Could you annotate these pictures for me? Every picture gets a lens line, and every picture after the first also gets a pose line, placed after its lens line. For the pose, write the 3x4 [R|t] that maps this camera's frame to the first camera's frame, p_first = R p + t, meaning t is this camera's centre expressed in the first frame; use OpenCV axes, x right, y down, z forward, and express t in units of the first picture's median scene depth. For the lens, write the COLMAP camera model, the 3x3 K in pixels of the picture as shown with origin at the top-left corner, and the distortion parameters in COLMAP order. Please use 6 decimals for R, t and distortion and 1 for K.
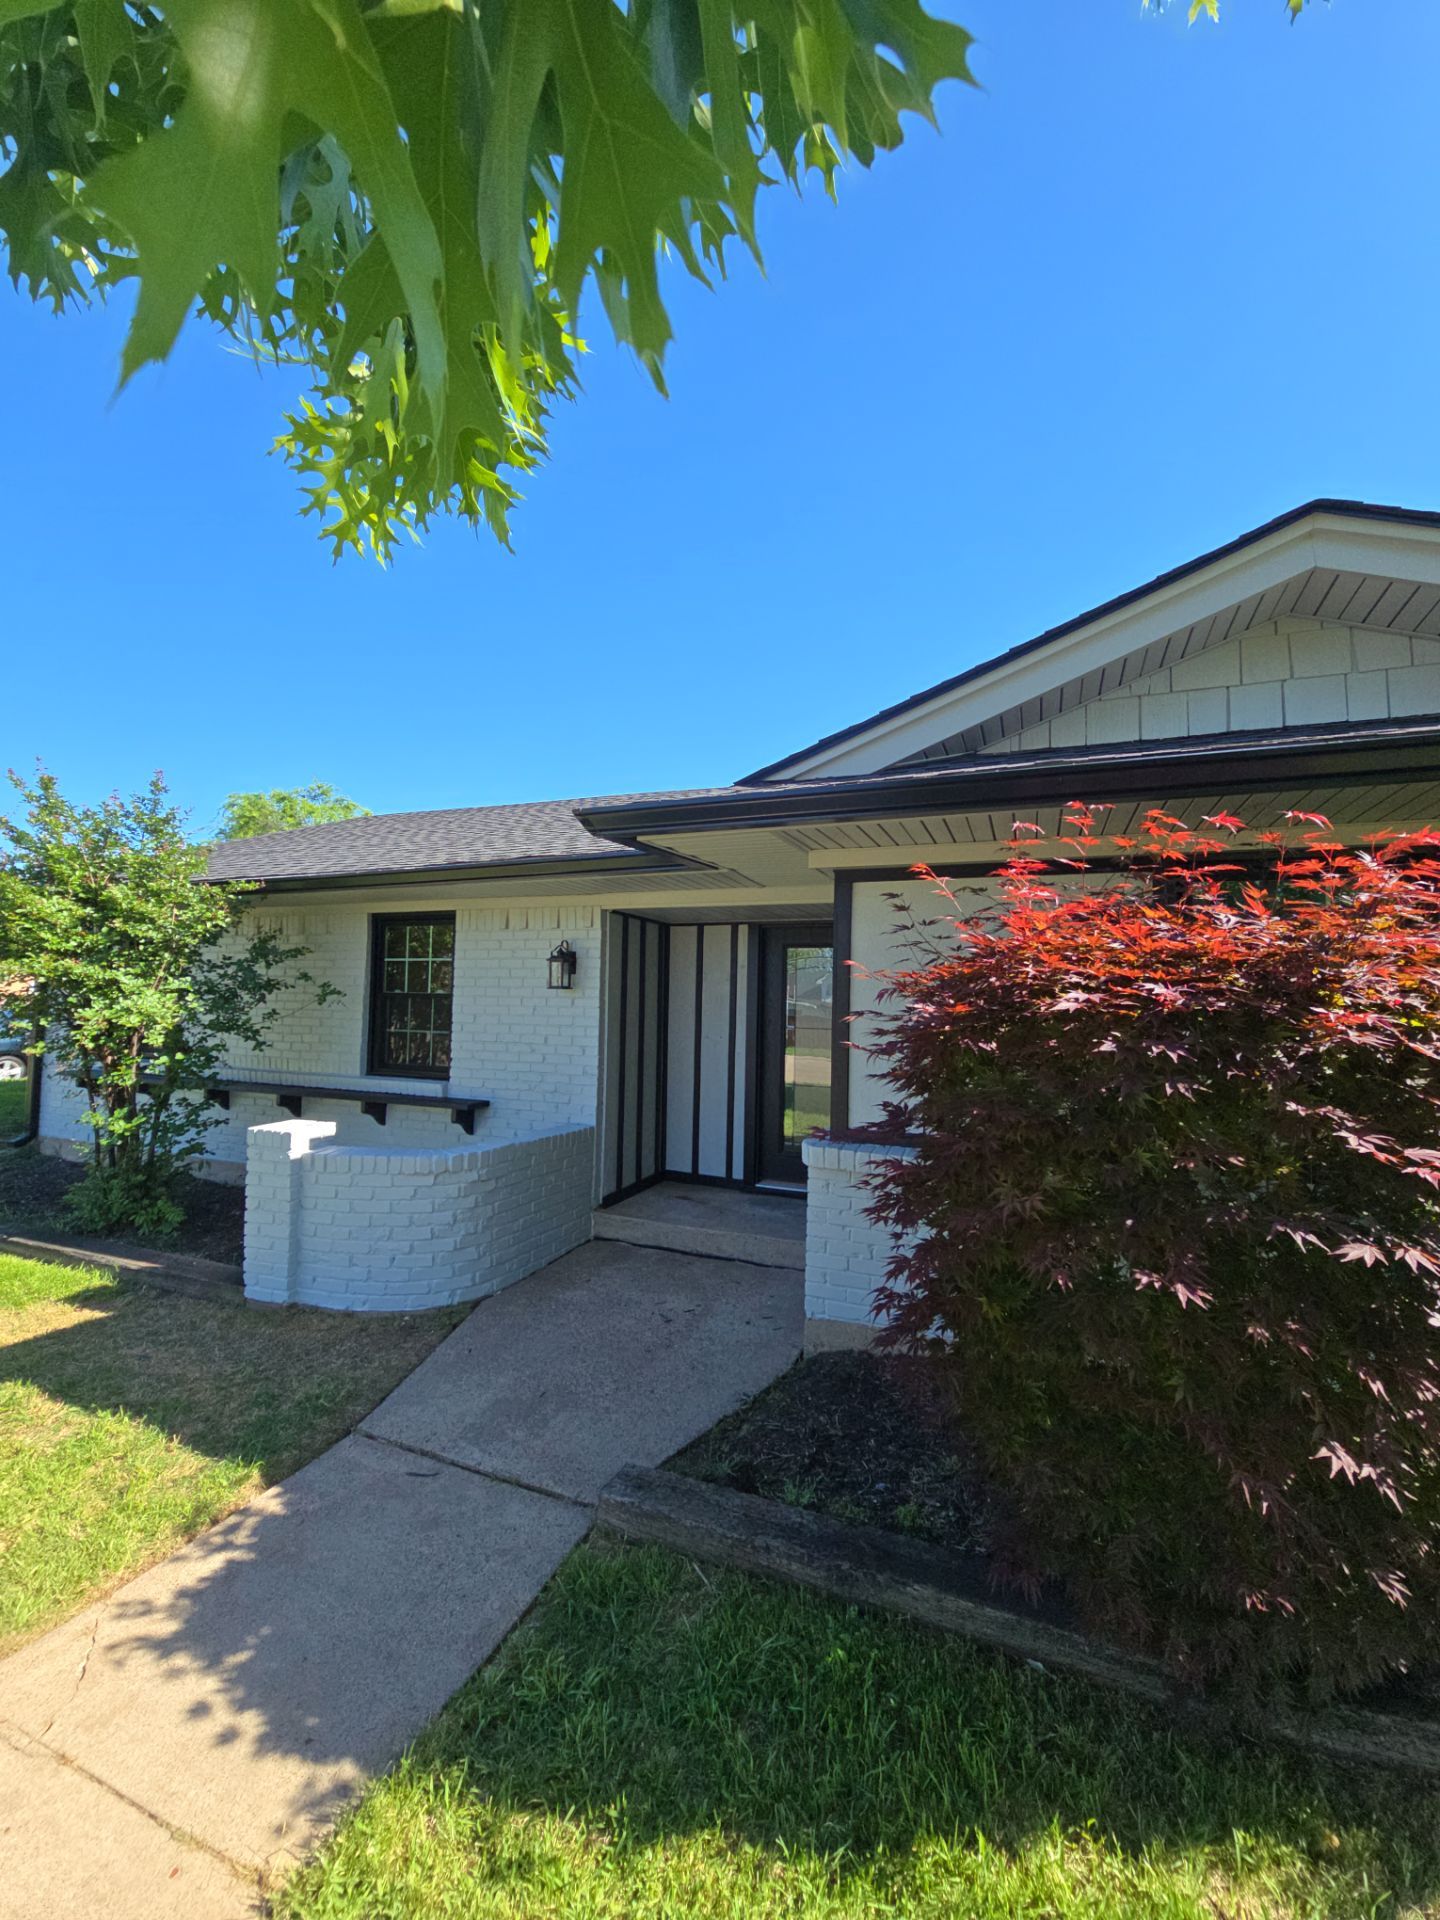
lens RADIAL K [[782.9, 0, 734.8], [0, 782.9, 954.7], [0, 0, 1]] dist [0.009918, -0.007238]
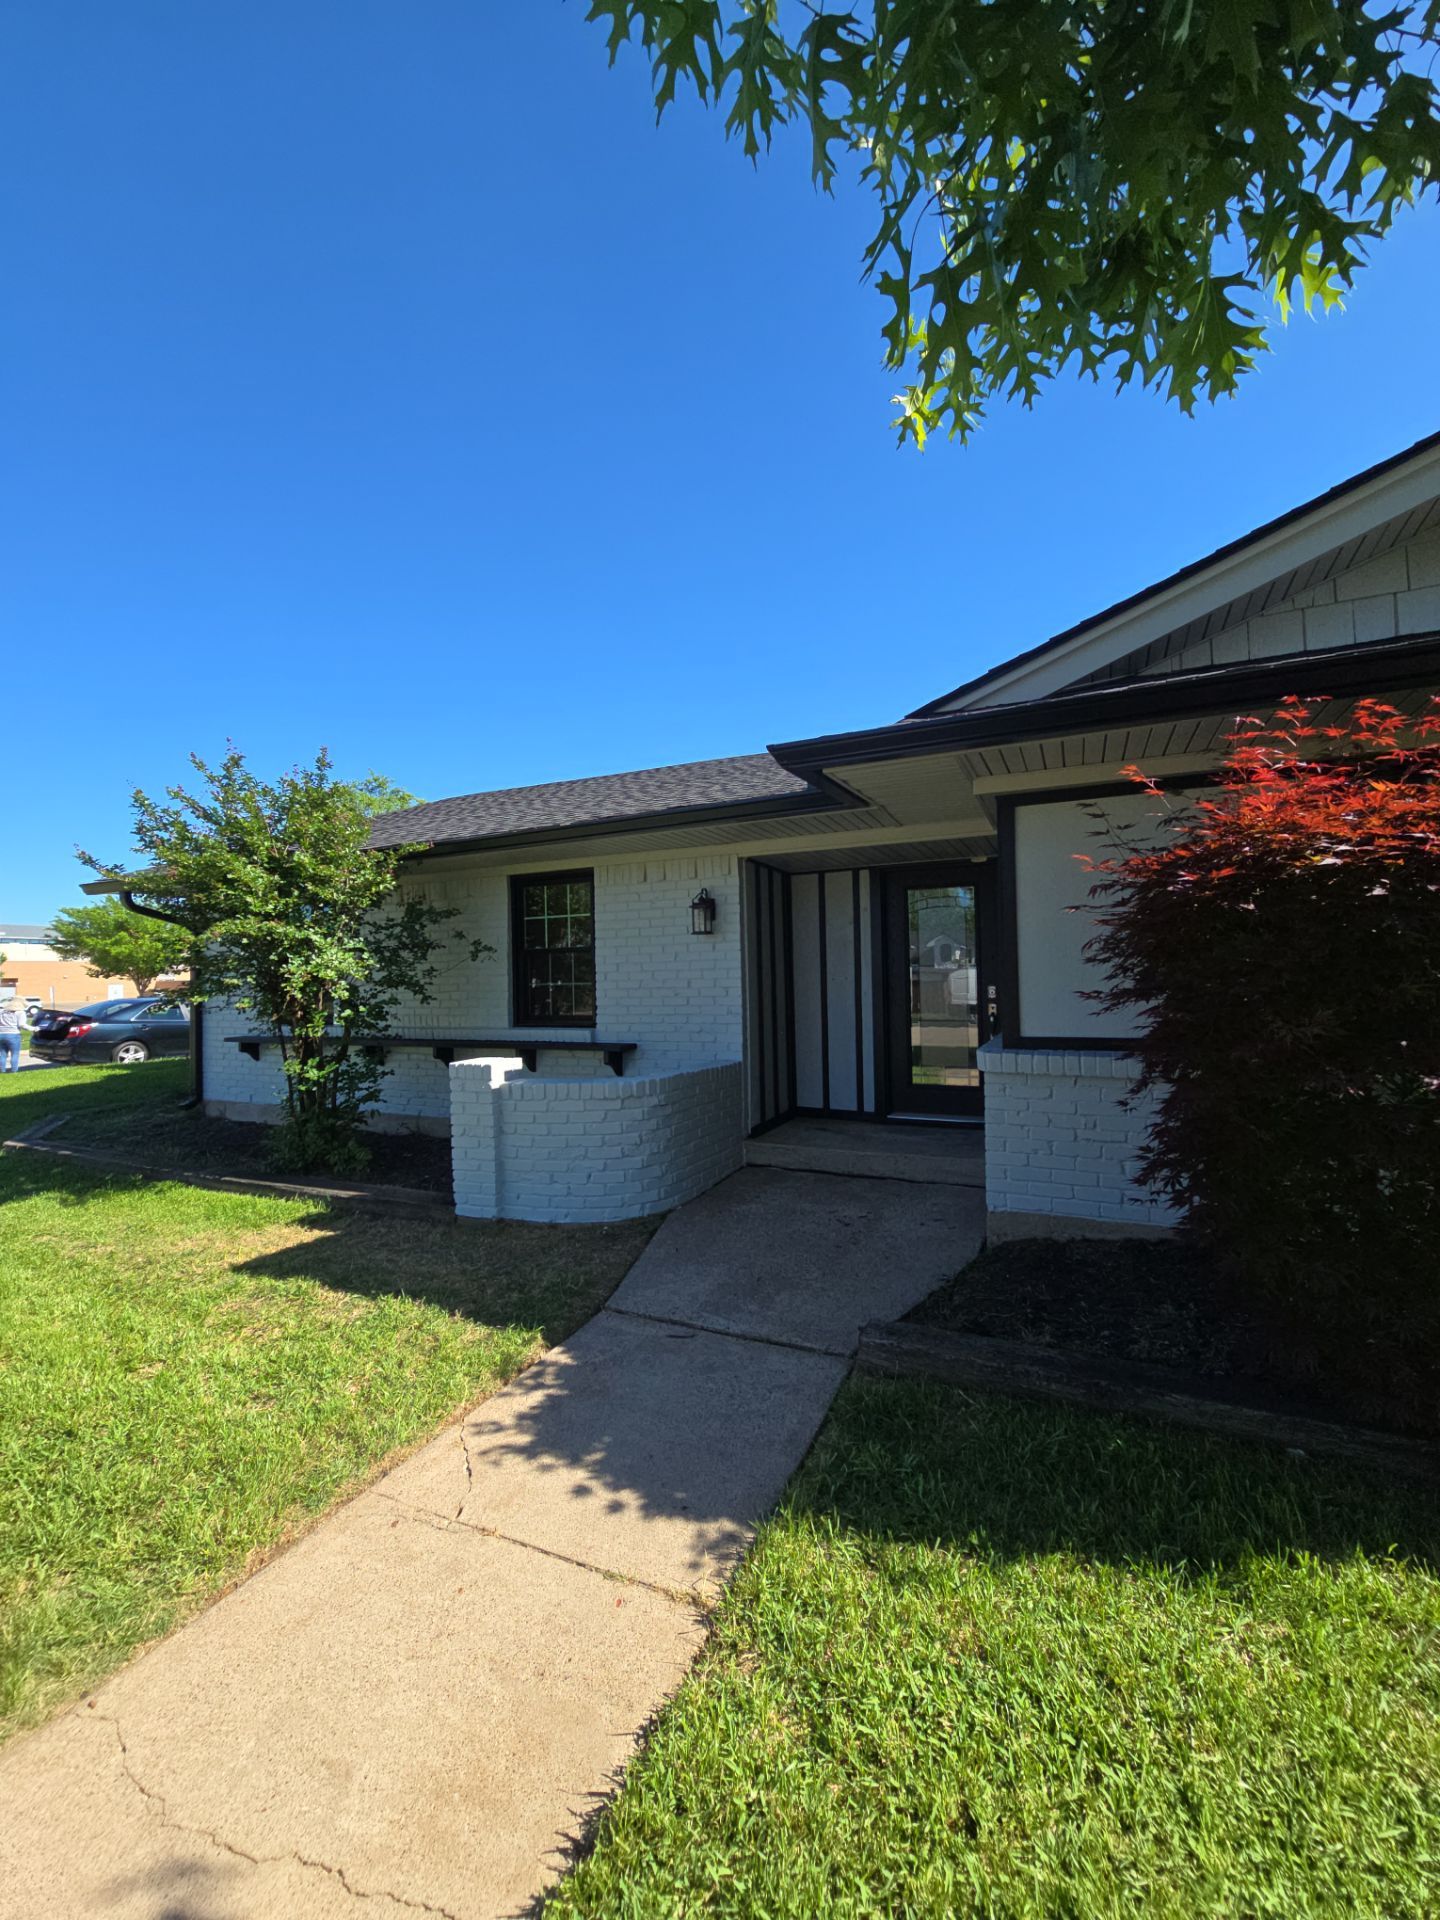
lens RADIAL K [[782.9, 0, 734.8], [0, 782.9, 954.7], [0, 0, 1]] dist [0.009918, -0.007238]
pose [[0.997908, -0.039524, -0.051155, -0.214415], [0.040963, 0.998785, 0.027379, 0.074596], [0.050011, -0.029418, 0.998315, -0.098048]]
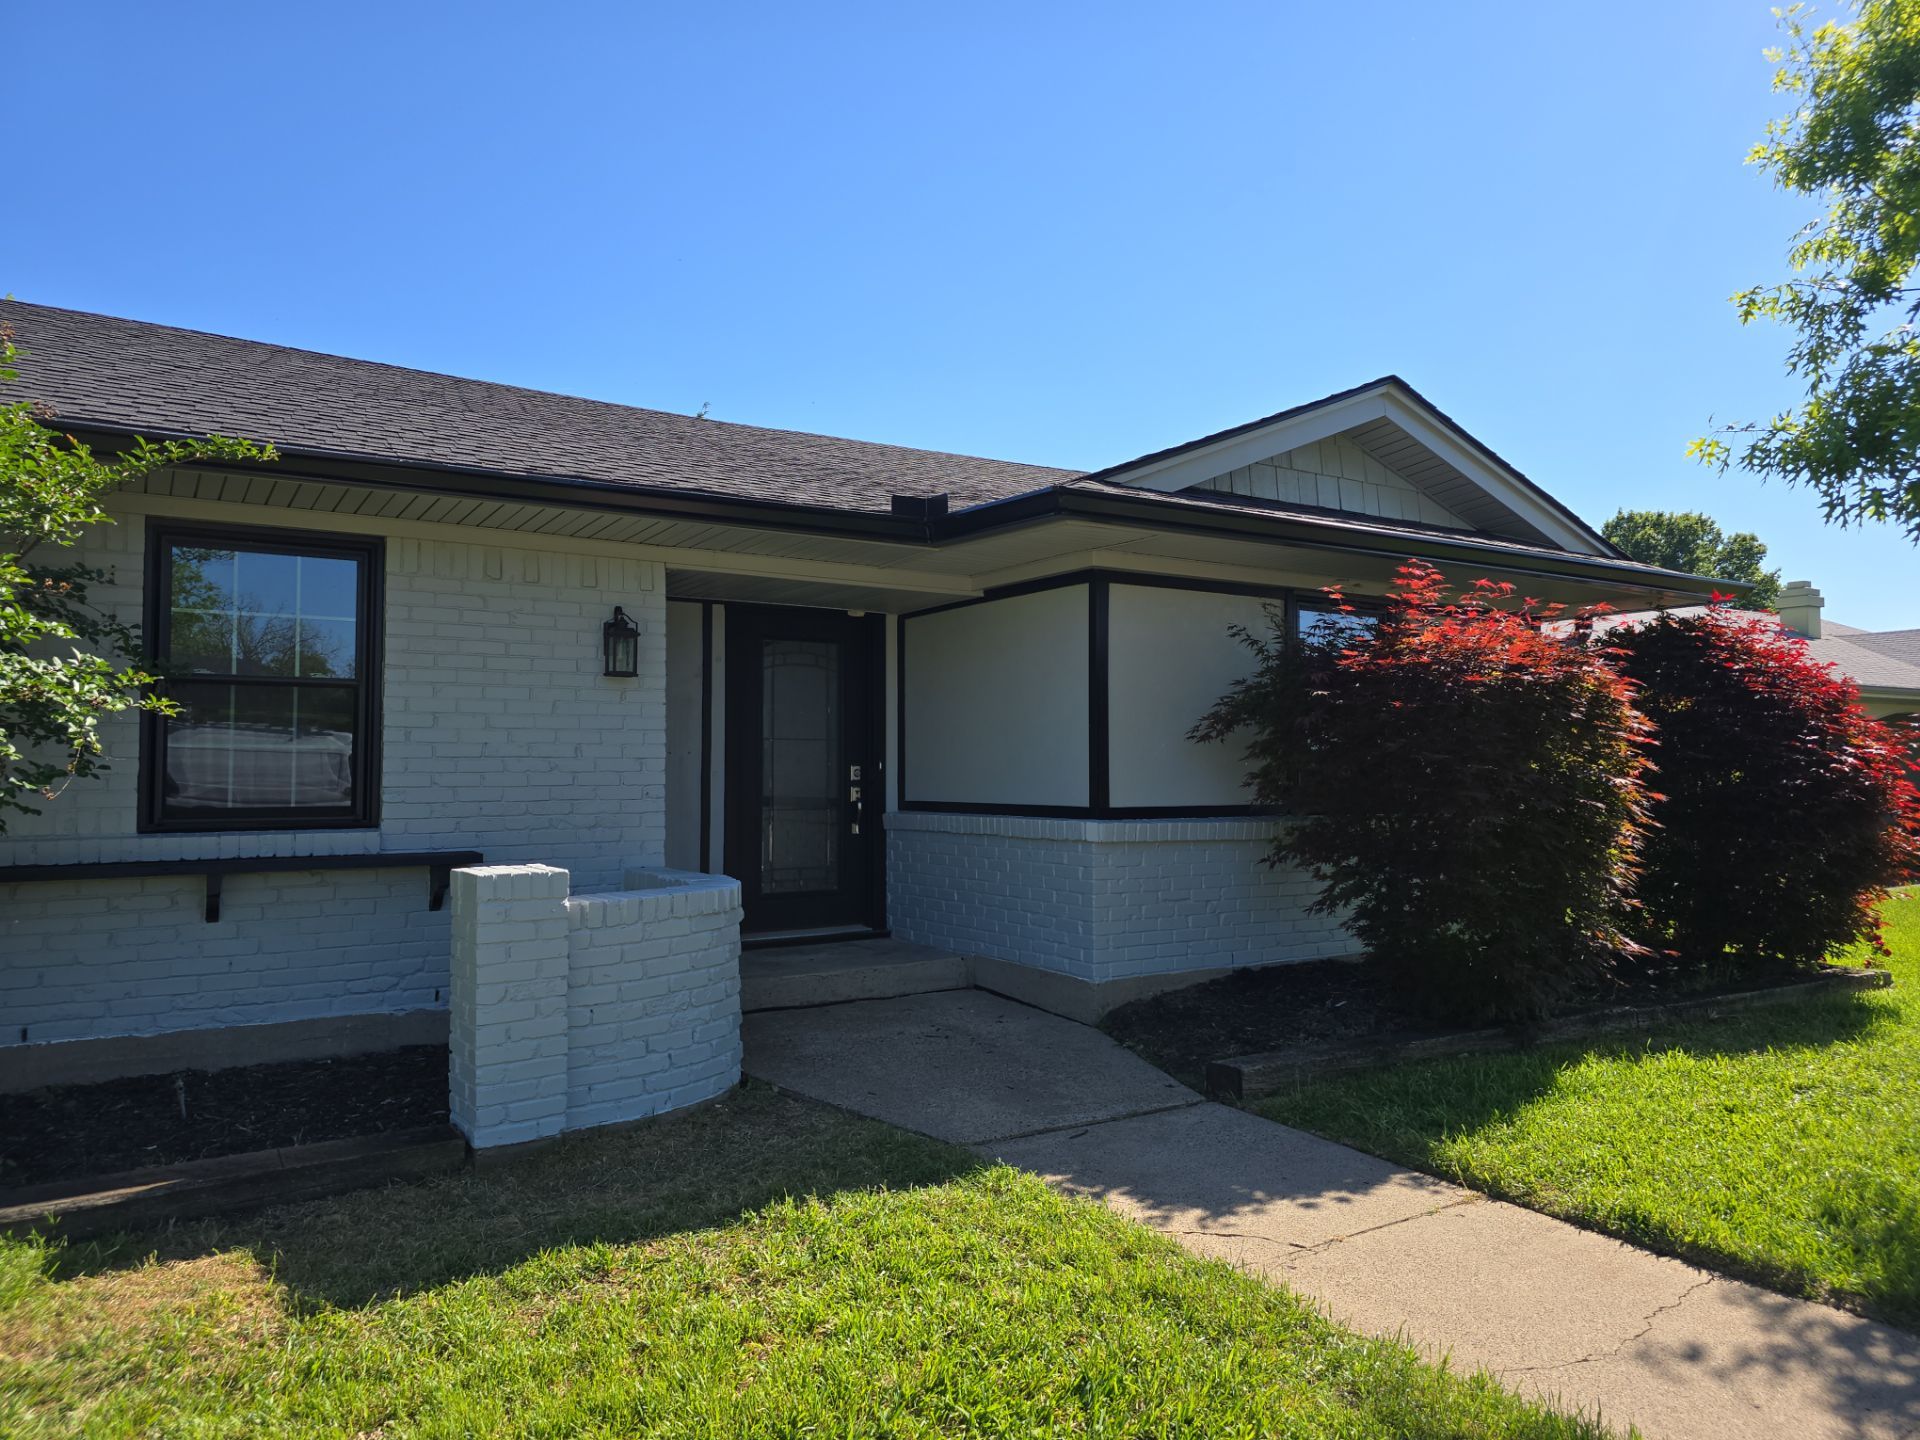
lens RADIAL K [[1293.3, 0, 962.1], [0, 1293.3, 698.8], [0, 0, 1]] dist [0.075388, -0.070056]
pose [[0.583688, 0.026041, 0.811561, -1.667171], [-0.035117, 0.999360, -0.006810, 0.103831], [-0.811218, -0.024525, 0.584229, 0.136582]]
